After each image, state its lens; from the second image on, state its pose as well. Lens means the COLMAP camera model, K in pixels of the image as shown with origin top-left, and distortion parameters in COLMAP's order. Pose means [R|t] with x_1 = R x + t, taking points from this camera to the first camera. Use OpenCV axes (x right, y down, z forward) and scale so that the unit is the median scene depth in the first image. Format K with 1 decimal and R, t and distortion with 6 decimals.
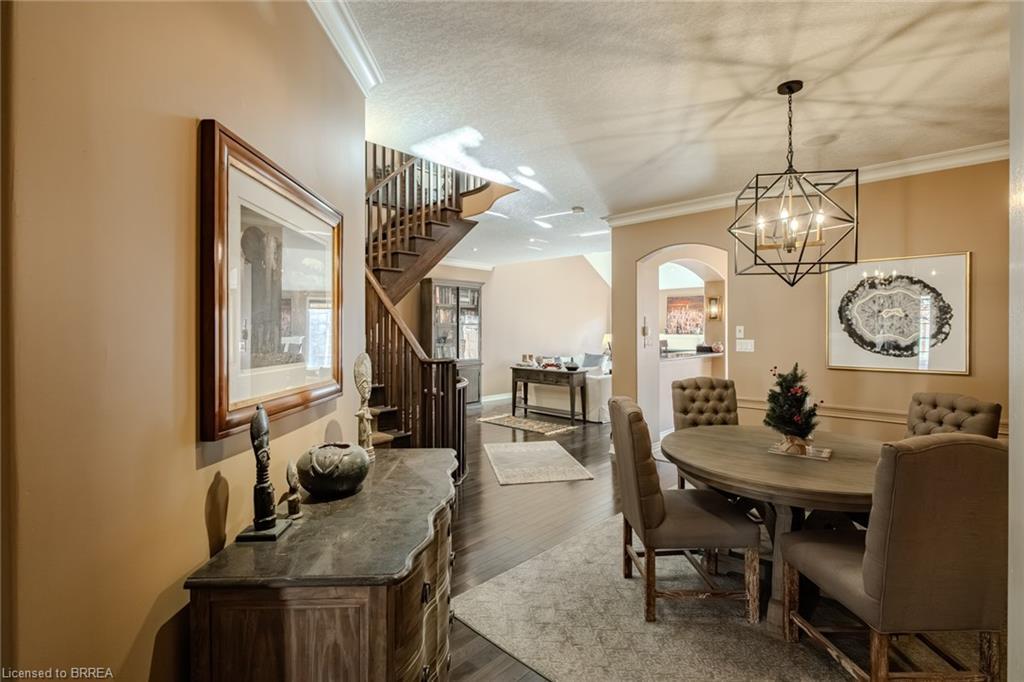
lens RADIAL K [[467.2, 0, 519.7], [0, 467.2, 337.7], [0, 0, 1]] dist [0.001571, -0.000116]
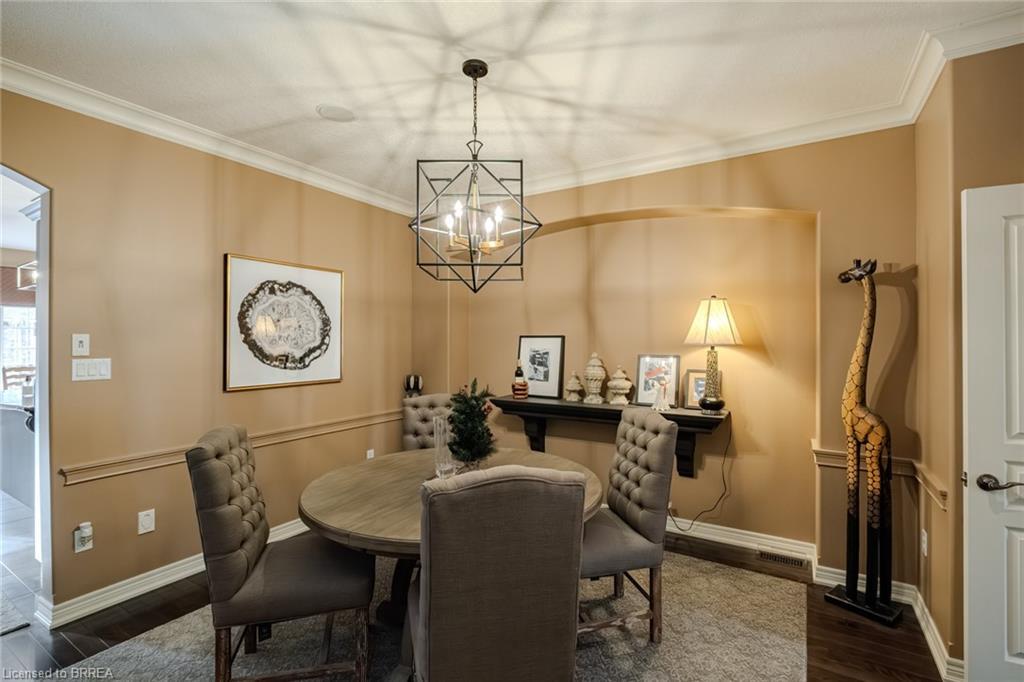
lens RADIAL K [[467.2, 0, 519.7], [0, 467.2, 337.7], [0, 0, 1]] dist [0.001571, -0.000116]
pose [[-0.221175, 0.006221, 0.975214, -0.207189], [0.015710, 0.999873, -0.002816, -0.013533], [-0.975108, 0.014698, -0.221245, 0.754071]]
